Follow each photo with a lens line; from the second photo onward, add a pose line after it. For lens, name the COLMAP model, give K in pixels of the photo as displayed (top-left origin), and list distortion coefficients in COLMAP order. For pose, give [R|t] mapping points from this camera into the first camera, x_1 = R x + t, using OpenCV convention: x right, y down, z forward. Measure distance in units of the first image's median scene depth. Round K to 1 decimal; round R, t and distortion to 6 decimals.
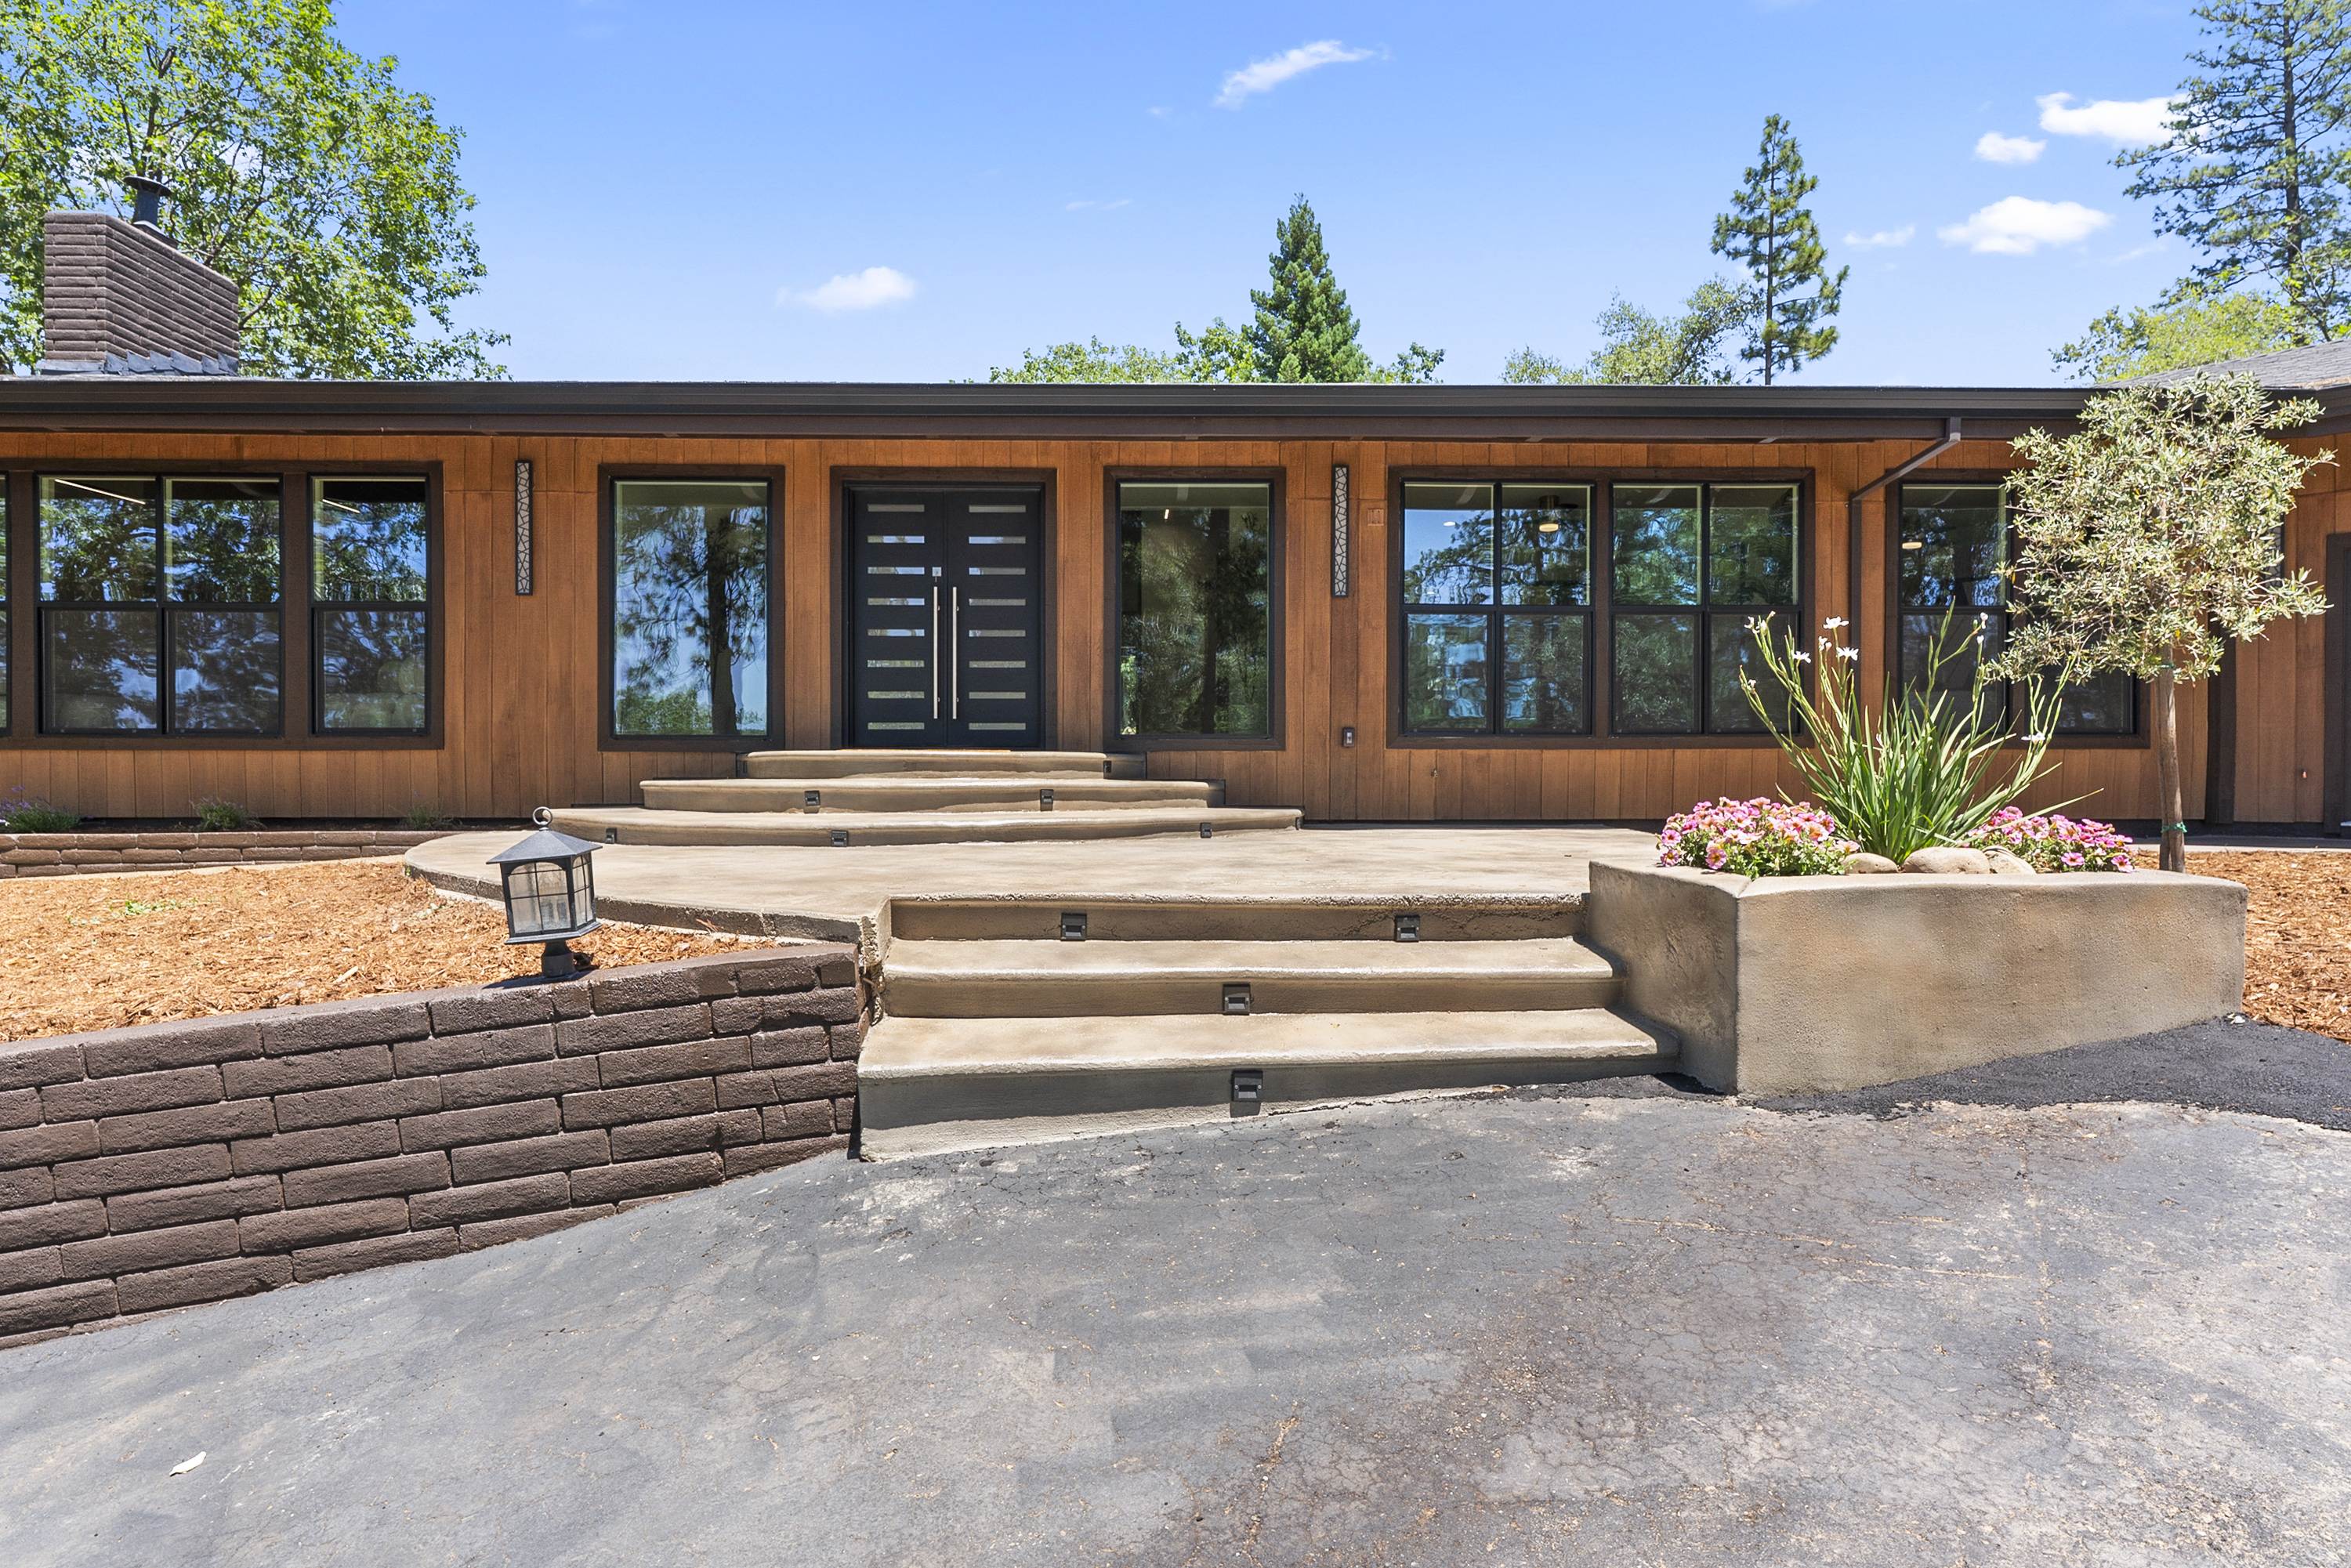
lens RADIAL K [[1153.2, 0, 1160.9], [0, 1153.2, 784.0], [0, 0, 1]] dist [0.012586, -0.002804]
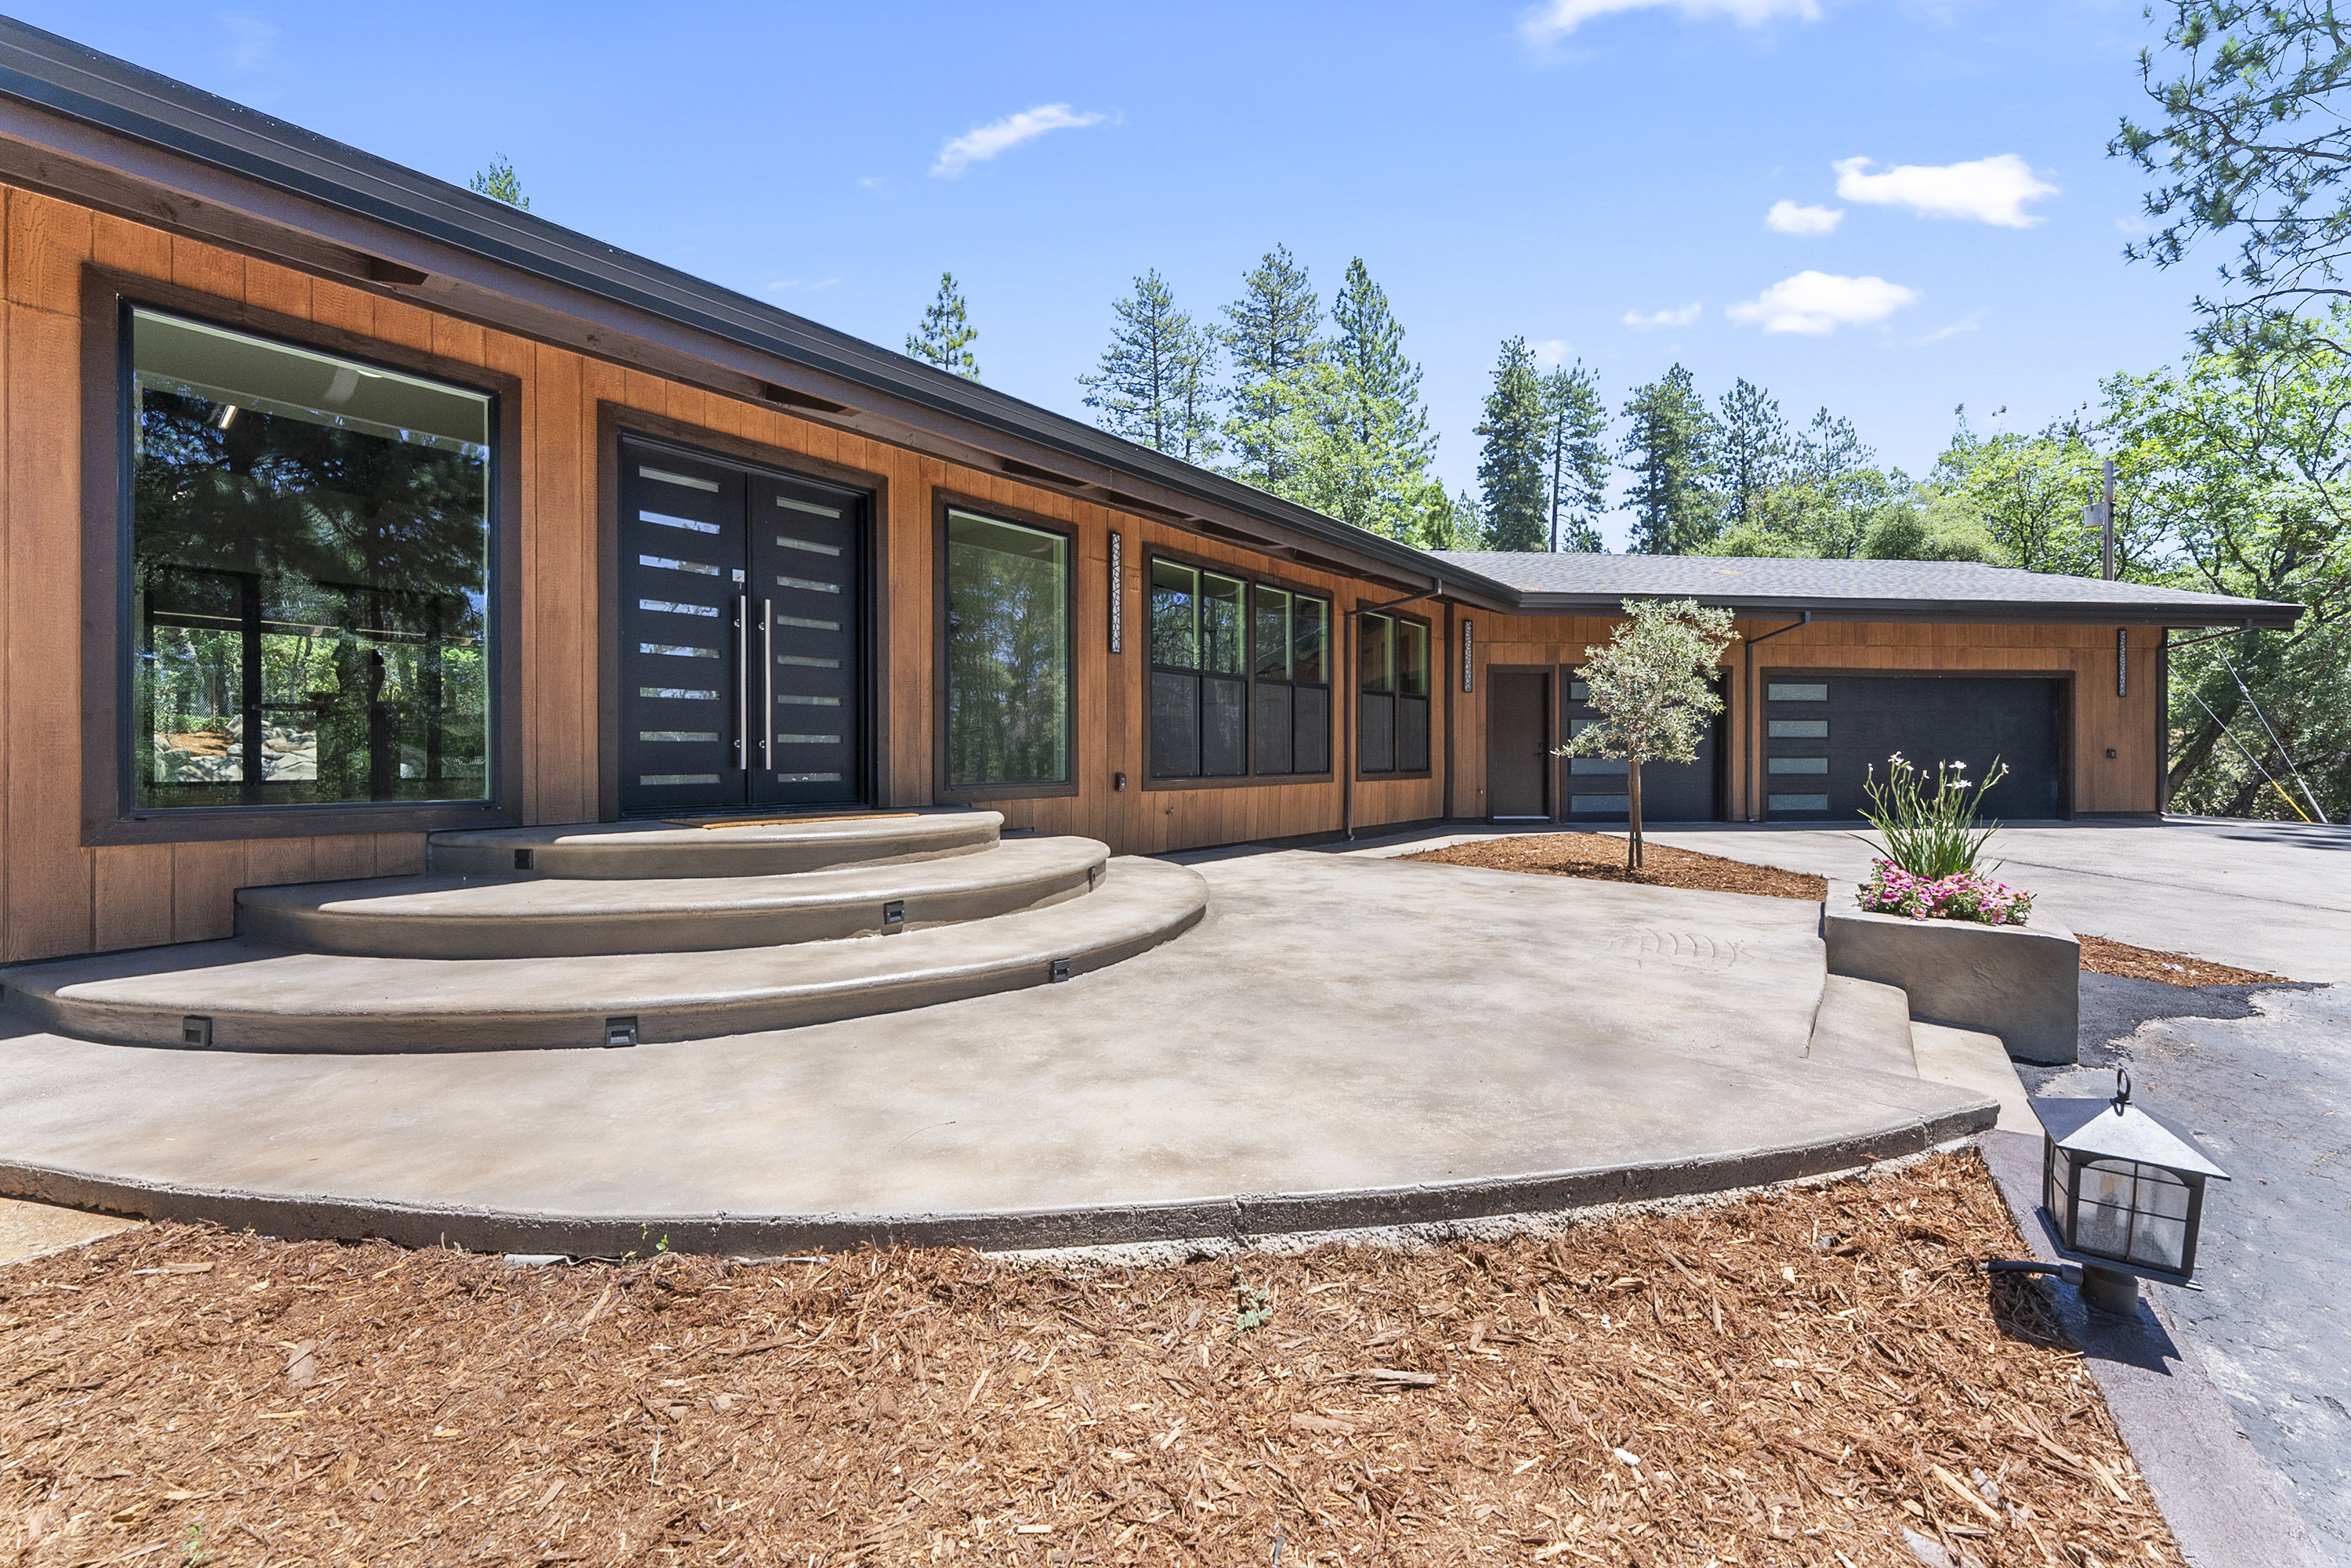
lens RADIAL K [[942.2, 0, 1174.1], [0, 942.2, 770.2], [0, 0, 1]] dist [-0.003294, -0.000610]
pose [[0.642764, -0.013176, 0.765951, -0.139664], [0.007650, 0.999913, 0.010780, -0.017384], [-0.766026, -0.001069, 0.642809, 0.109956]]
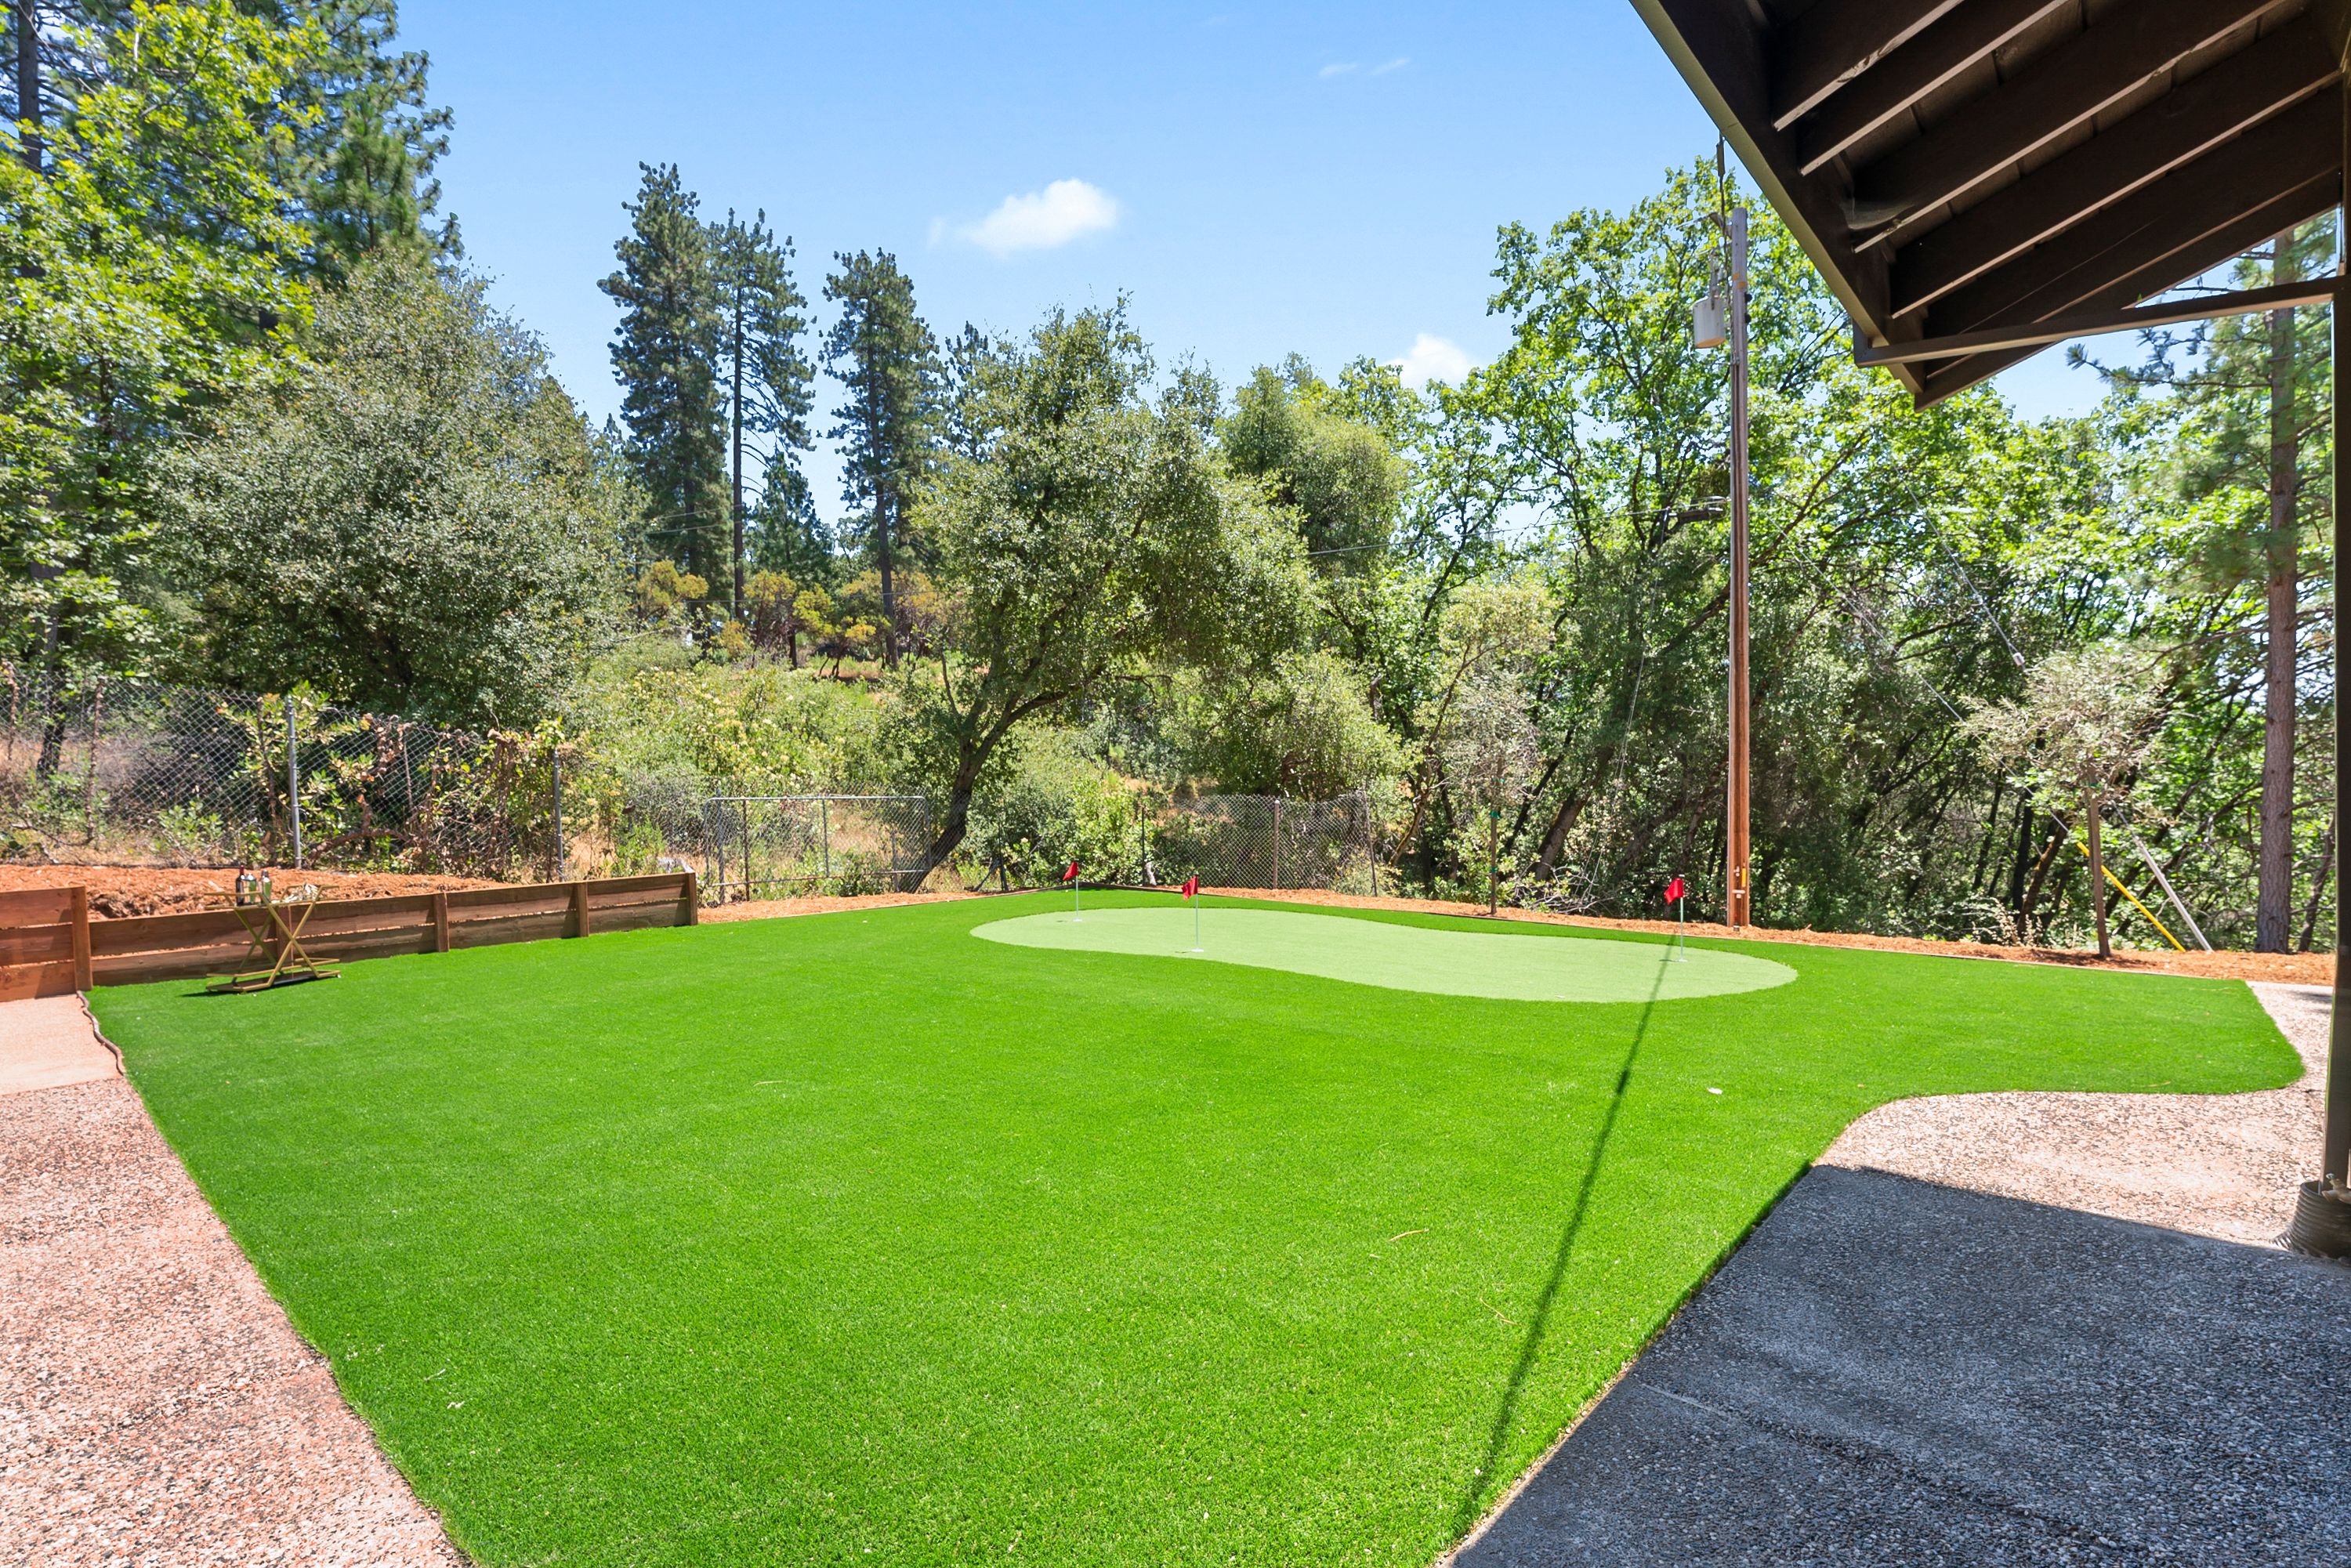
lens RADIAL K [[1051.1, 0, 1167.7], [0, 1051.1, 801.5], [0, 0, 1]] dist [0.000721, -0.000022]
pose [[-0.039585, -0.019579, 0.999024, 0.598414], [0.041312, 0.998921, 0.021214, -0.034025], [-0.998362, 0.042112, -0.038733, 0.297984]]
